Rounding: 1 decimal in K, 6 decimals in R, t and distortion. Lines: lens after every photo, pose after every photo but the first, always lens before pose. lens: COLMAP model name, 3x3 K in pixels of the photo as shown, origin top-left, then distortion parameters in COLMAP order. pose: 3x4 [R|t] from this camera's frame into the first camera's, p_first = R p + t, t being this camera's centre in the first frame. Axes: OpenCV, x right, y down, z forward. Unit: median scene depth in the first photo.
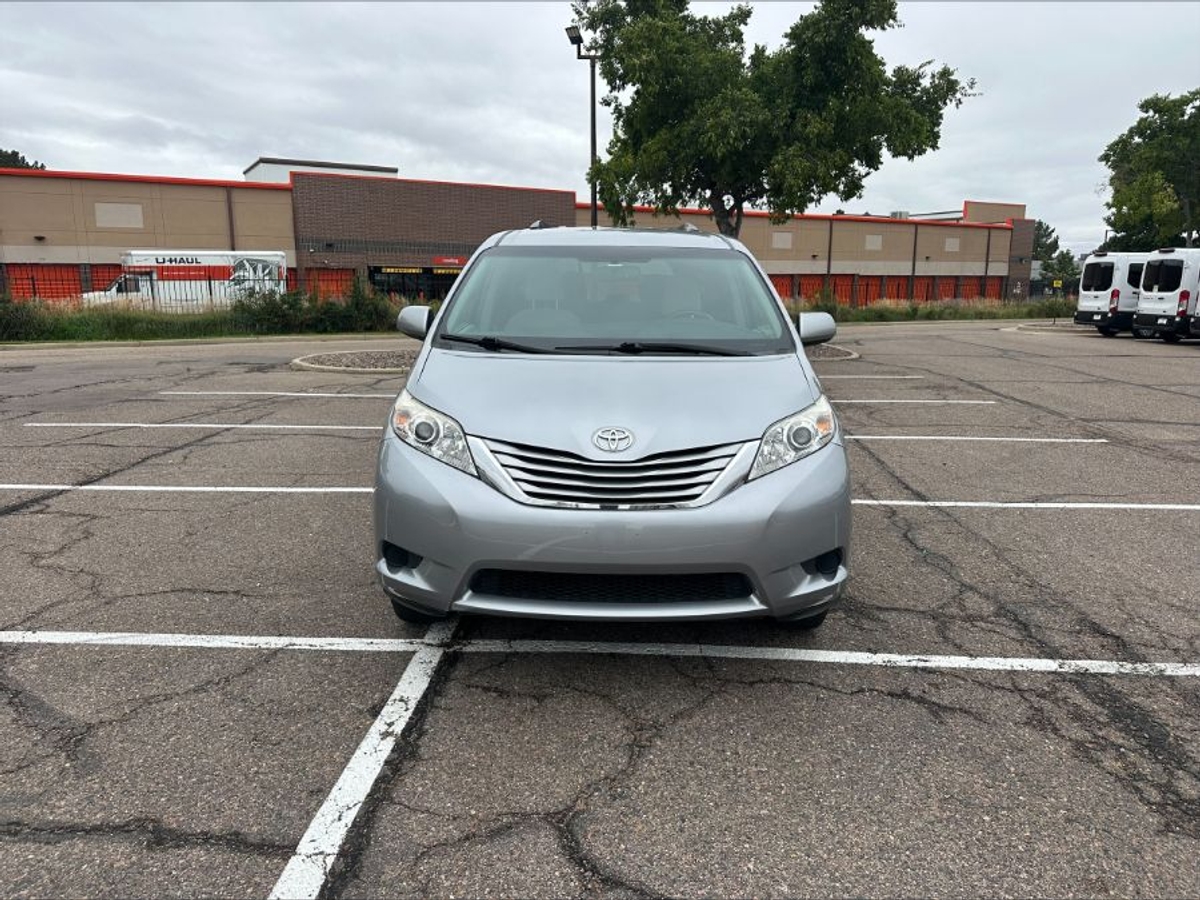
lens RADIAL K [[844.8, 0, 606.7], [0, 844.8, 439.7], [0, 0, 1]] dist [0.034156, -0.042310]
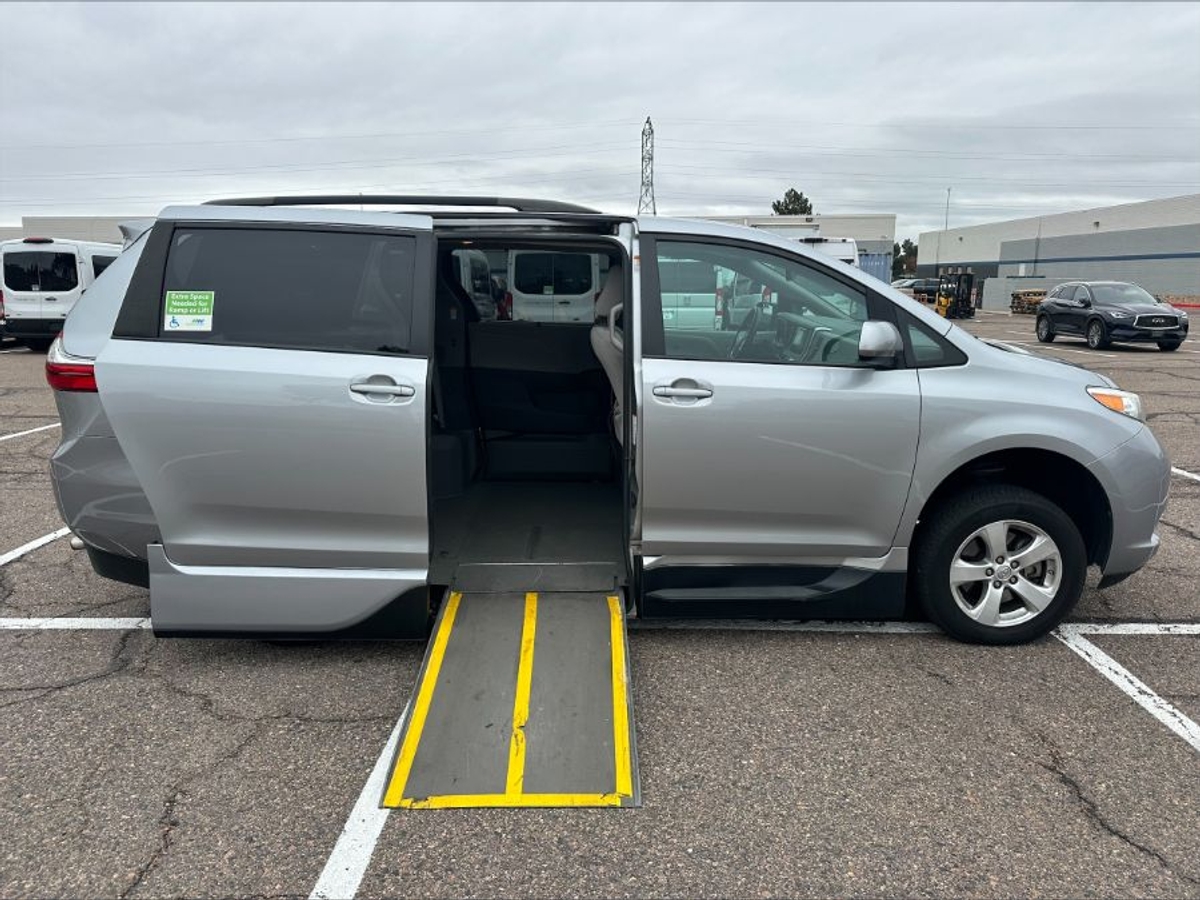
lens RADIAL K [[844.8, 0, 596.0], [0, 844.8, 460.1], [0, 0, 1]] dist [0.034156, -0.042310]
pose [[-0.017316, -0.205695, 0.978463, -1.099828], [0.179303, 0.962106, 0.205430, -0.254420], [-0.983641, 0.178999, 0.020222, 1.408088]]
